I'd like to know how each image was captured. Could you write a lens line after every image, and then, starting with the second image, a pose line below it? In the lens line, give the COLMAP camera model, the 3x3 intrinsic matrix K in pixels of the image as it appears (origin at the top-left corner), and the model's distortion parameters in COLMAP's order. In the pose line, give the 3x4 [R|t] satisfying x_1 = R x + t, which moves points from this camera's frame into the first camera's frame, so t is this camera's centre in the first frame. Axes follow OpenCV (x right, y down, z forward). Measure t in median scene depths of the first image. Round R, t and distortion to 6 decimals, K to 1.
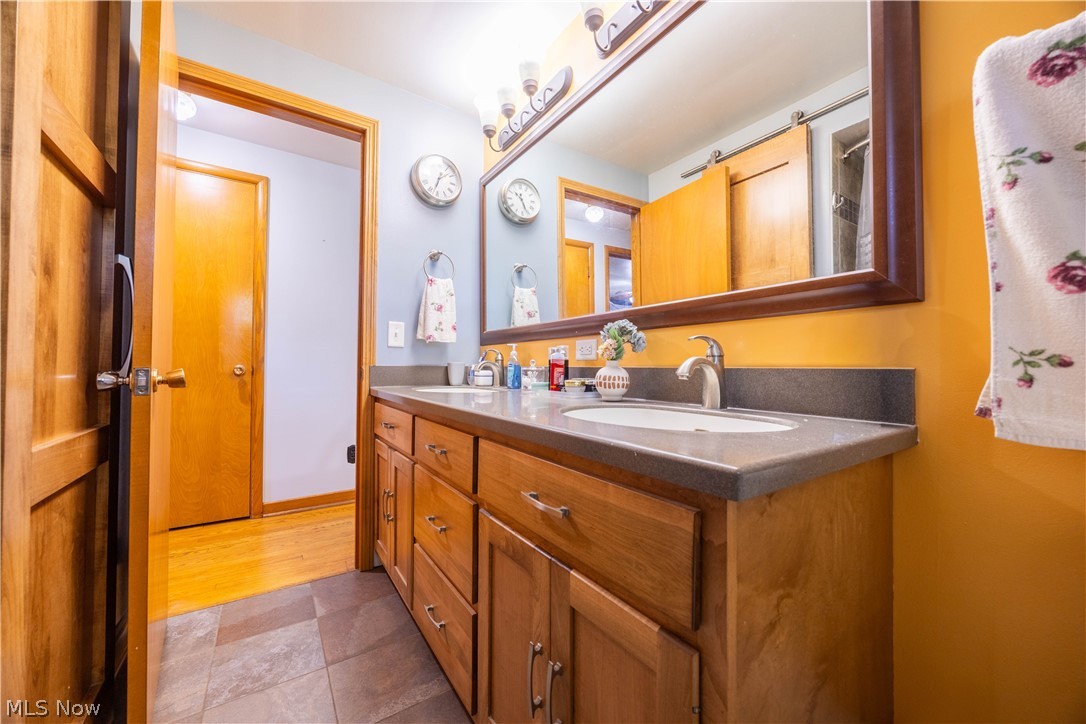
lens RADIAL K [[413.6, 0, 550.7], [0, 413.6, 359.8], [0, 0, 1]] dist [-0.001293, 0.000027]
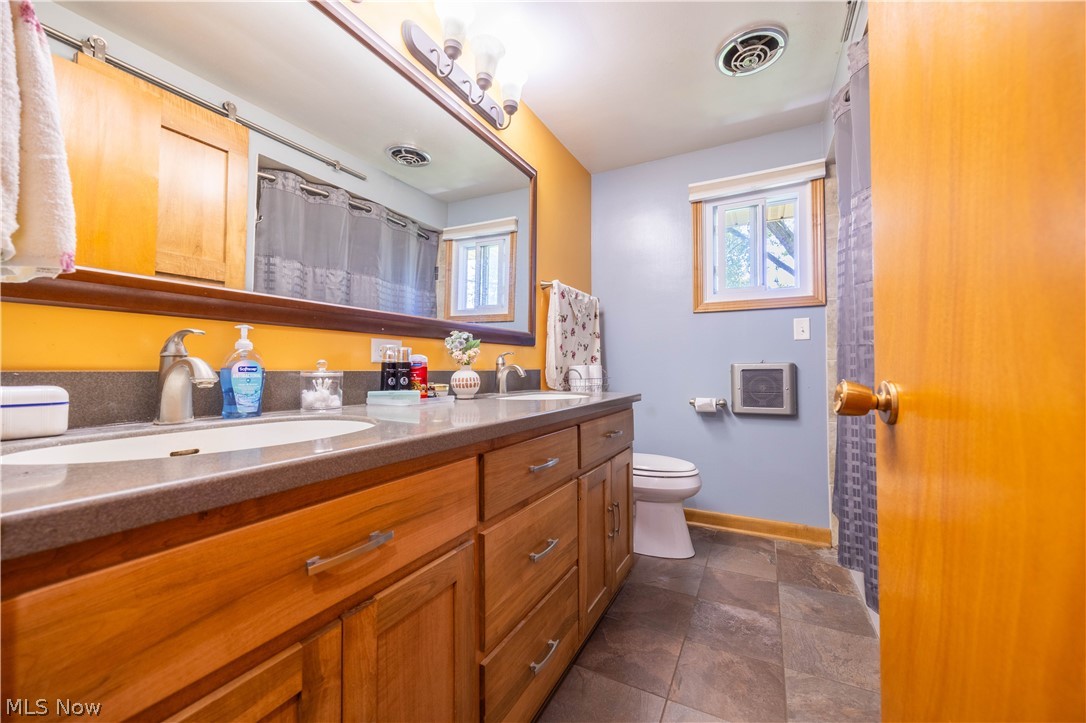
lens RADIAL K [[413.6, 0, 550.7], [0, 413.6, 359.3], [0, 0, 1]] dist [-0.001293, 0.000027]
pose [[-0.479884, 0.017354, 0.877160, -0.985406], [-0.013201, 0.999548, -0.026997, 0.014263], [-0.877233, -0.024535, -0.479438, 1.318751]]
